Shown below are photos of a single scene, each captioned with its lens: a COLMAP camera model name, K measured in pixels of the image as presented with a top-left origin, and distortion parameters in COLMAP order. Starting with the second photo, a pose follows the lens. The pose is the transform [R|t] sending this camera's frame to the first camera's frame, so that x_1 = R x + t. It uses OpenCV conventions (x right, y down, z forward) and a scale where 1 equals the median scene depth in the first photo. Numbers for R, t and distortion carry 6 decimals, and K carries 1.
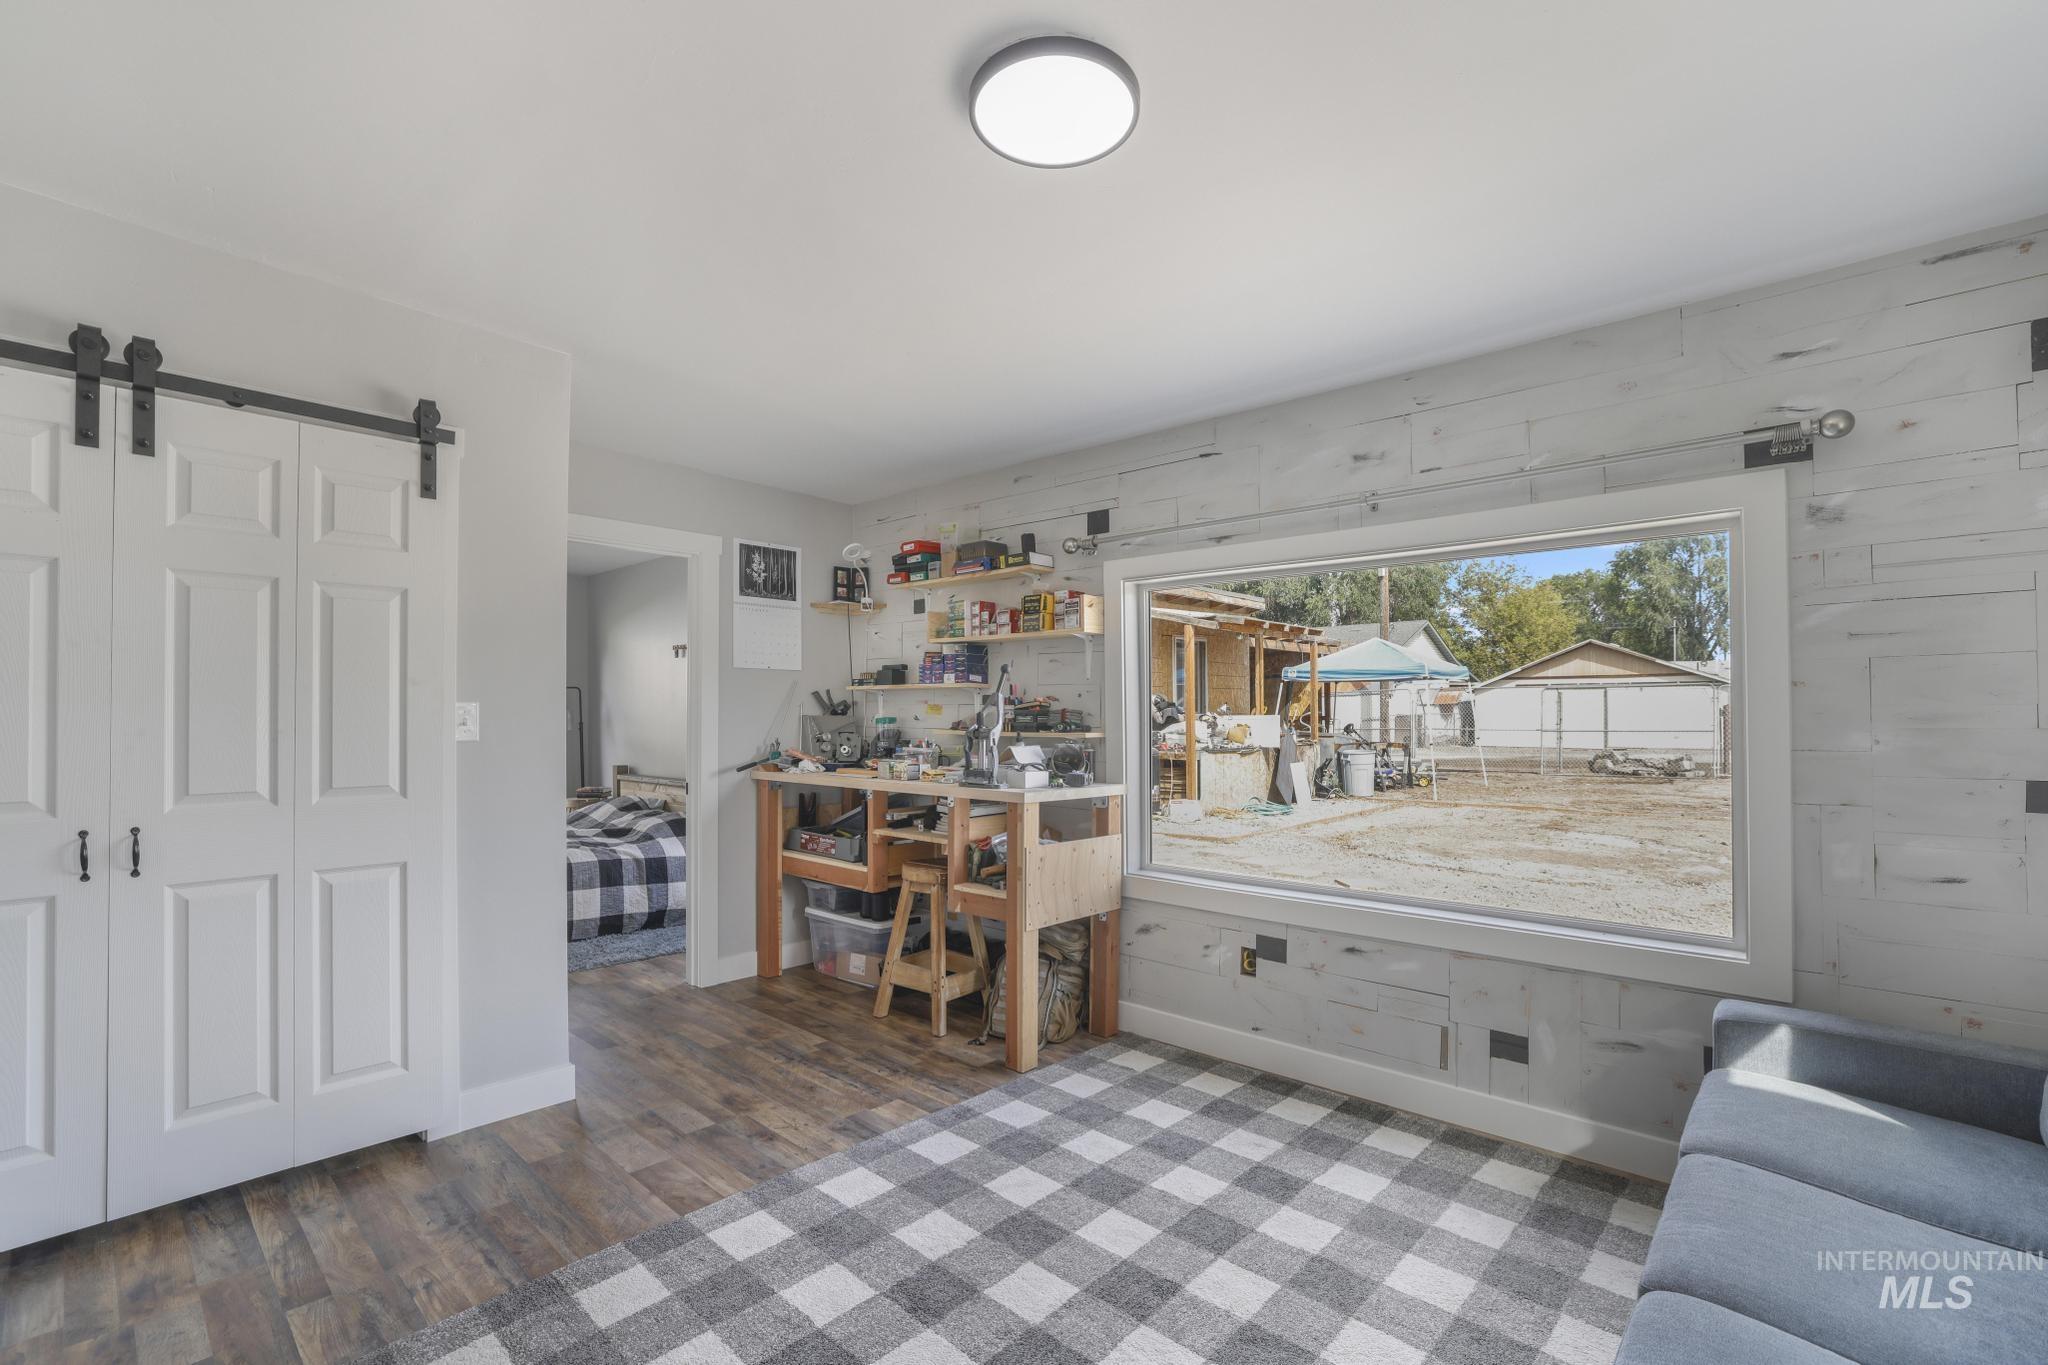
lens RADIAL K [[897.3, 0, 1013.1], [0, 897.3, 716.6], [0, 0, 1]] dist [-0.041731, 0.011623]
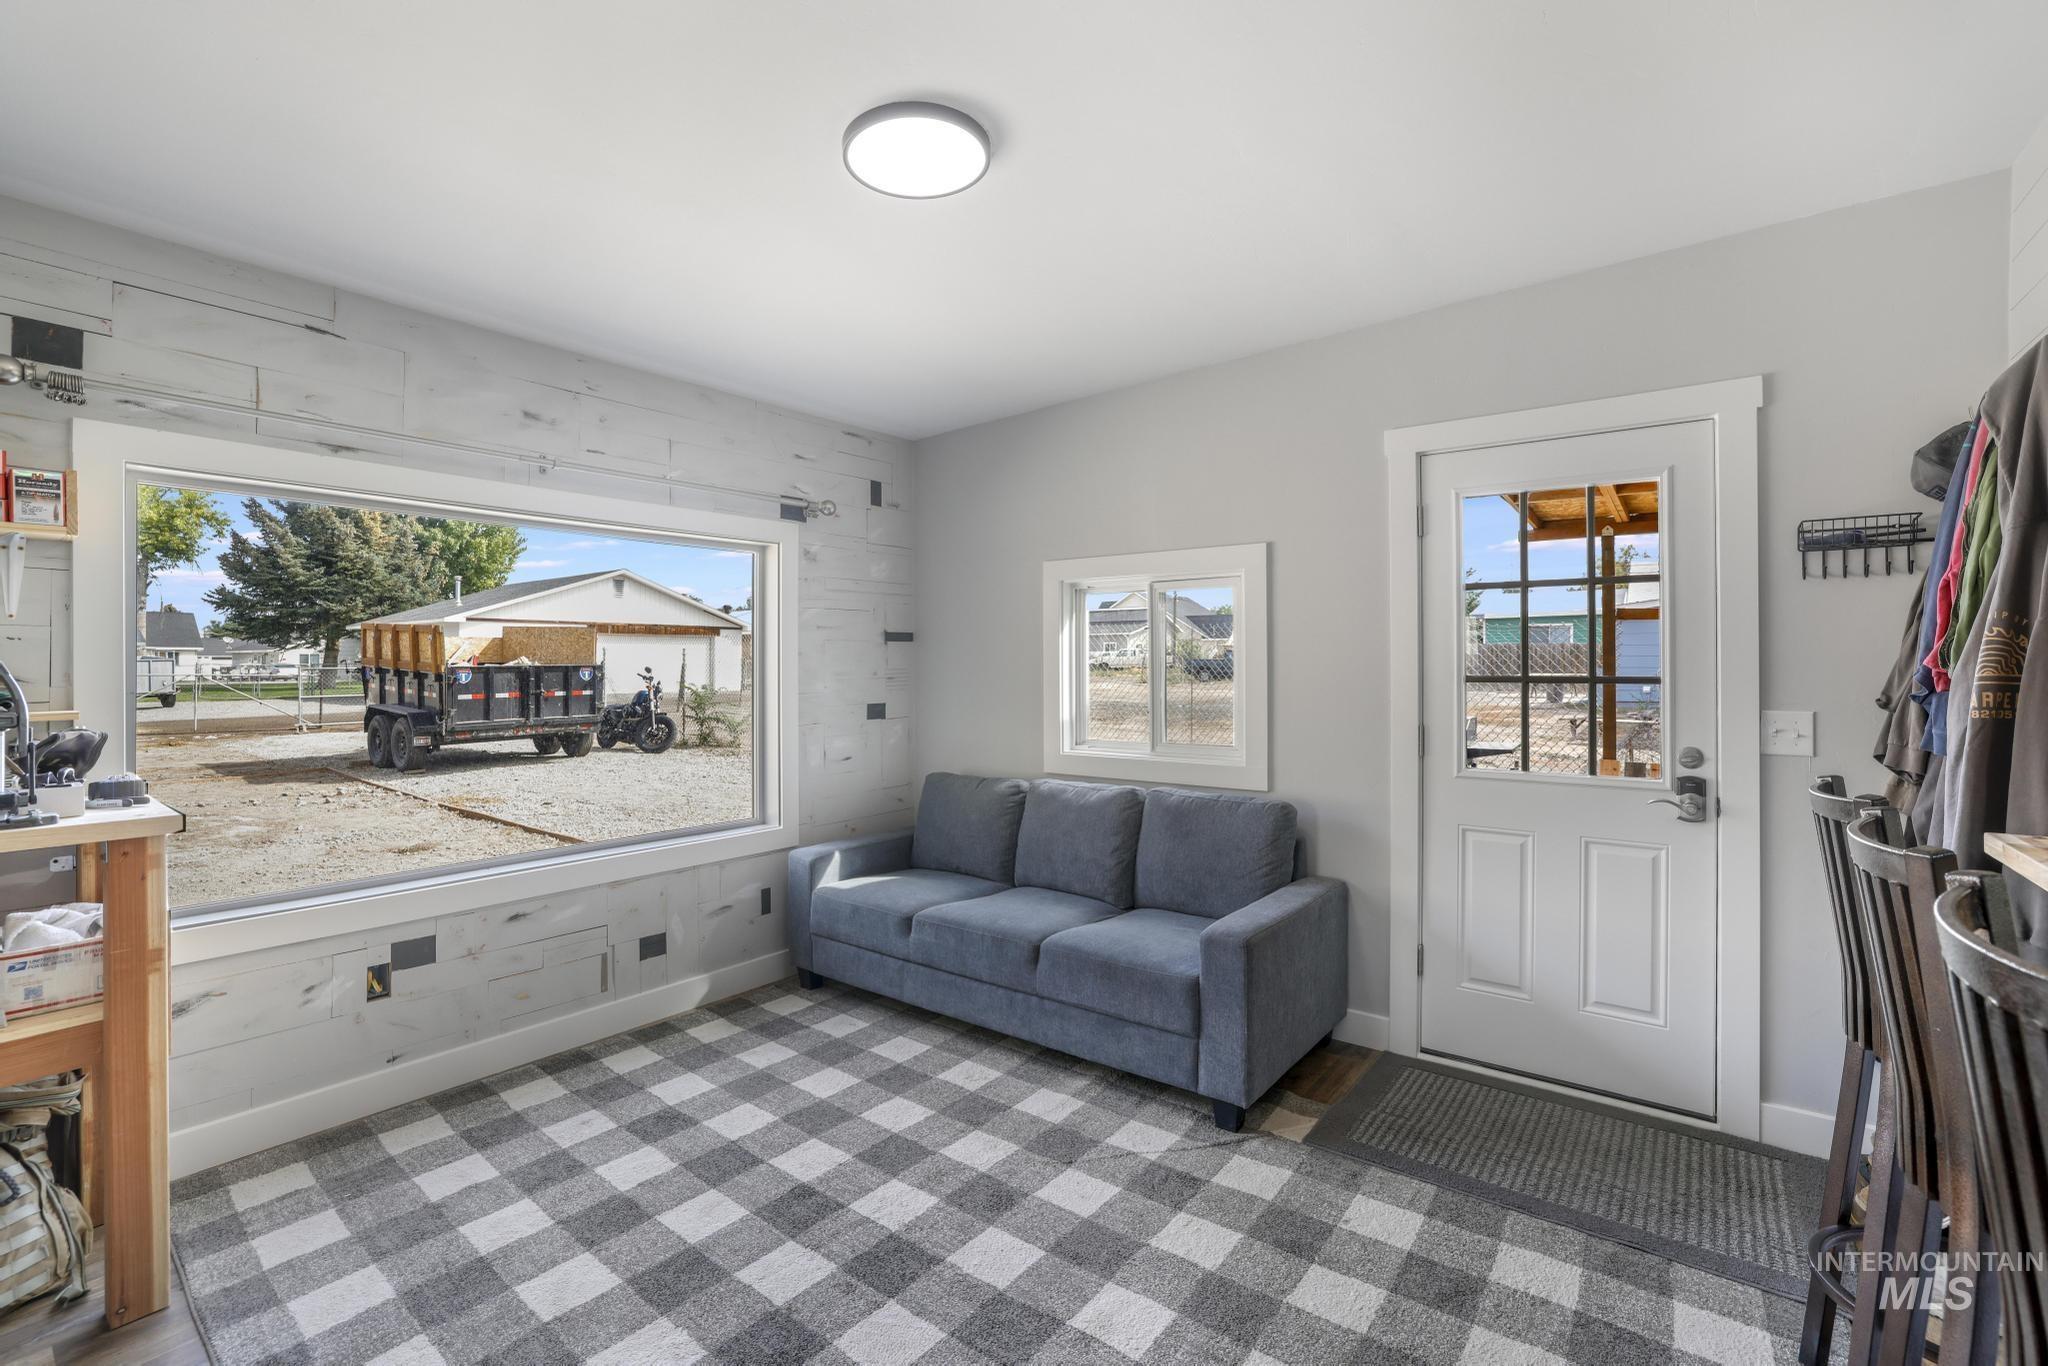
lens RADIAL K [[897.3, 0, 1015.3], [0, 897.3, 661.5], [0, 0, 1]] dist [-0.041731, 0.011623]
pose [[-0.078647, 0.003992, 0.996895, -0.714014], [0.003665, 0.999986, -0.003716, -0.012214], [-0.996896, 0.003361, -0.078661, 0.606495]]
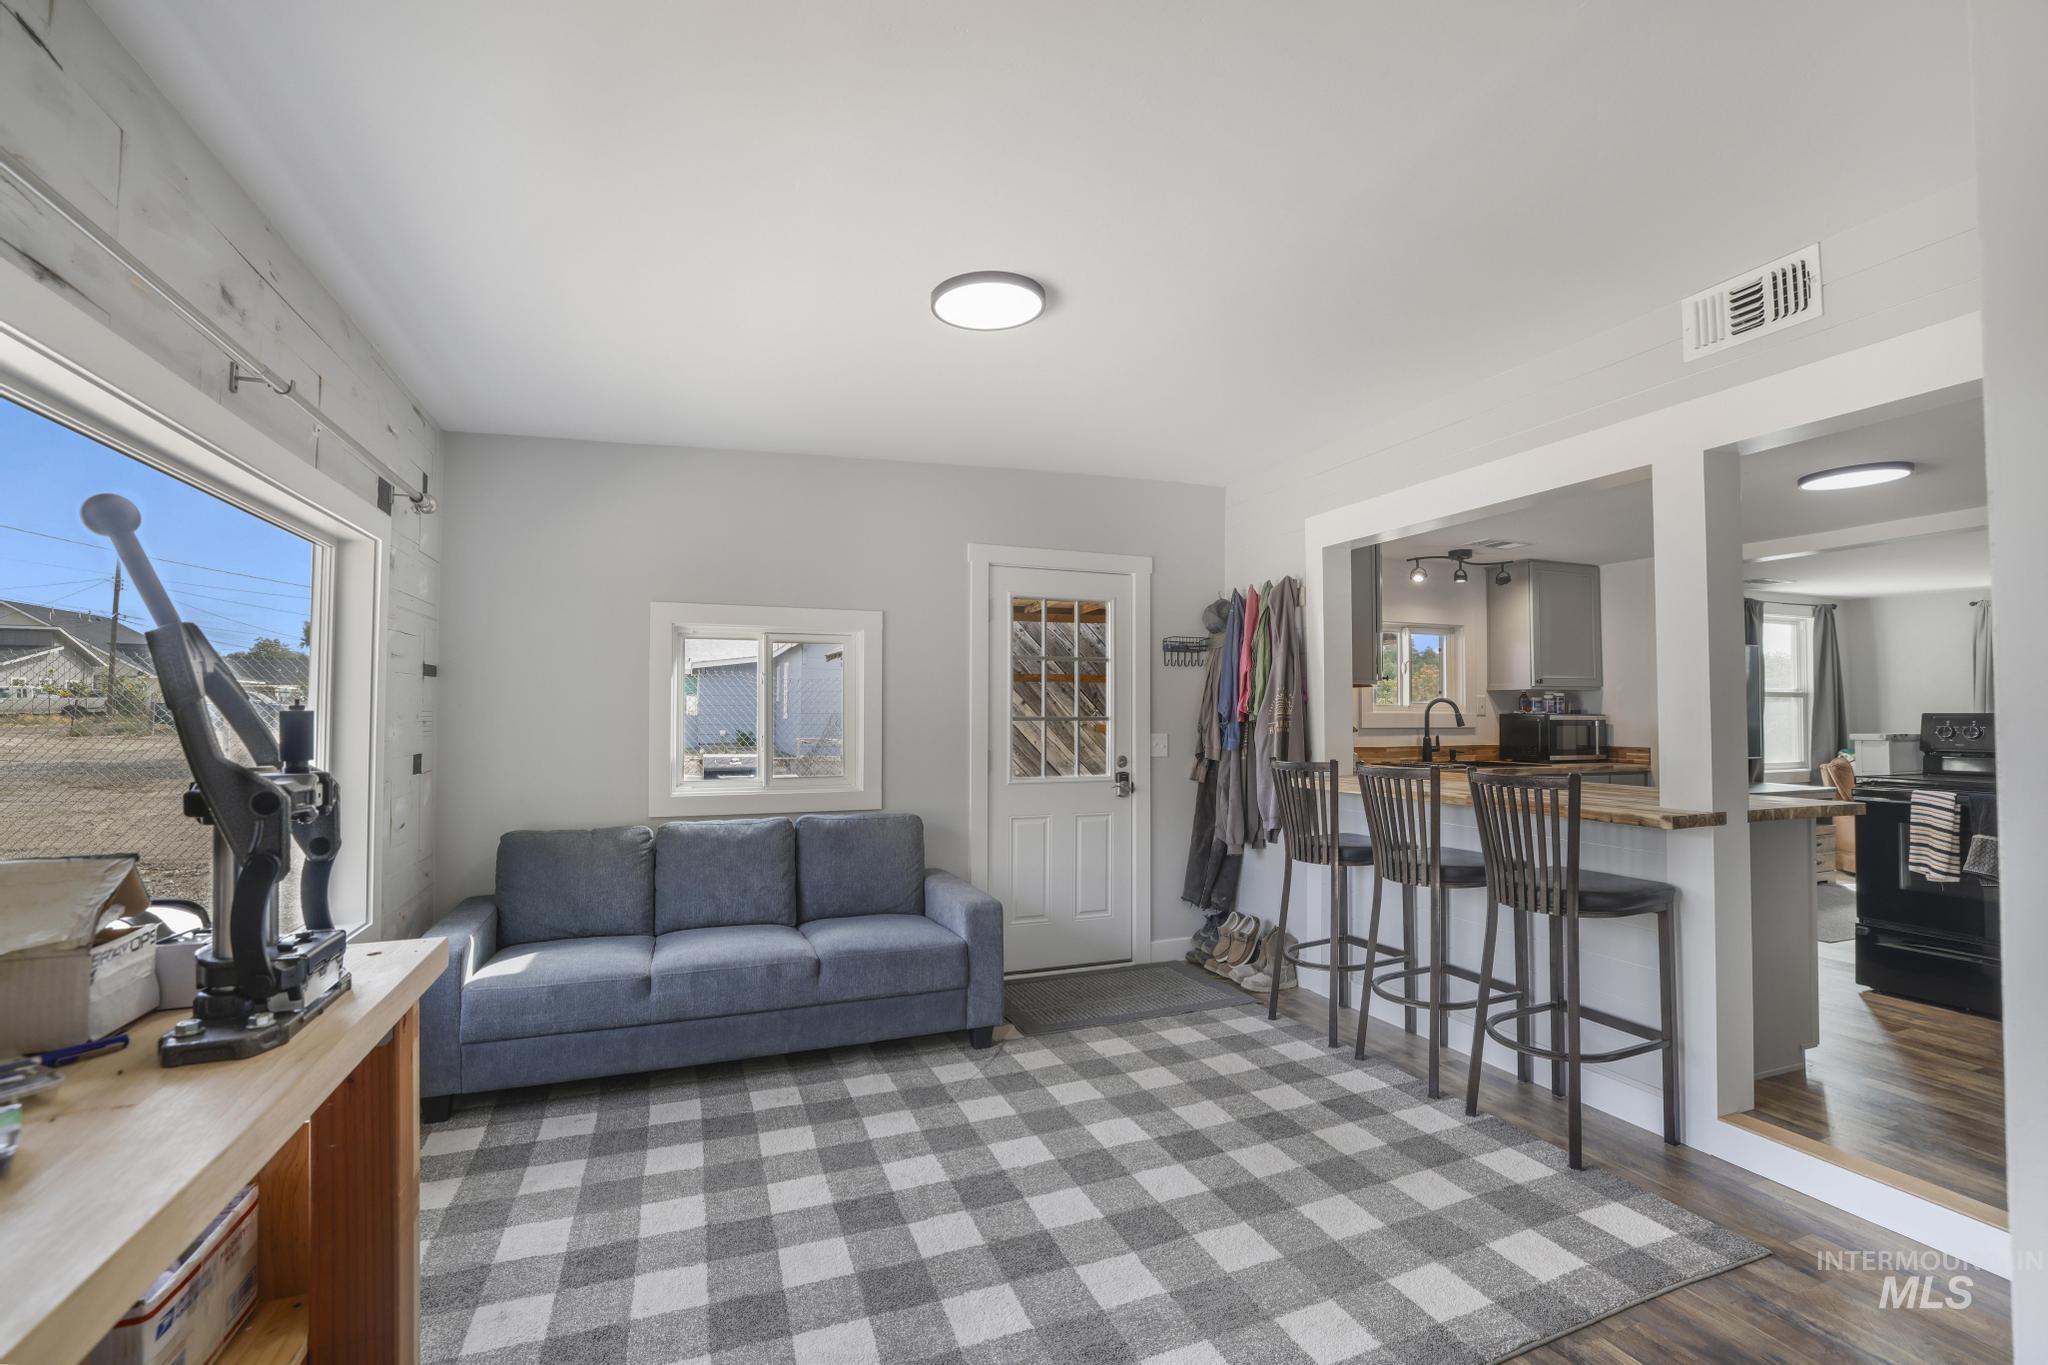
lens RADIAL K [[897.3, 0, 1025.2], [0, 897.3, 690.5], [0, 0, 1]] dist [-0.041731, 0.011623]
pose [[-0.899740, 0.006915, 0.436371, -0.414823], [-0.002460, 0.999778, -0.020915, -0.009685], [-0.436419, -0.019891, -0.899524, 1.457531]]
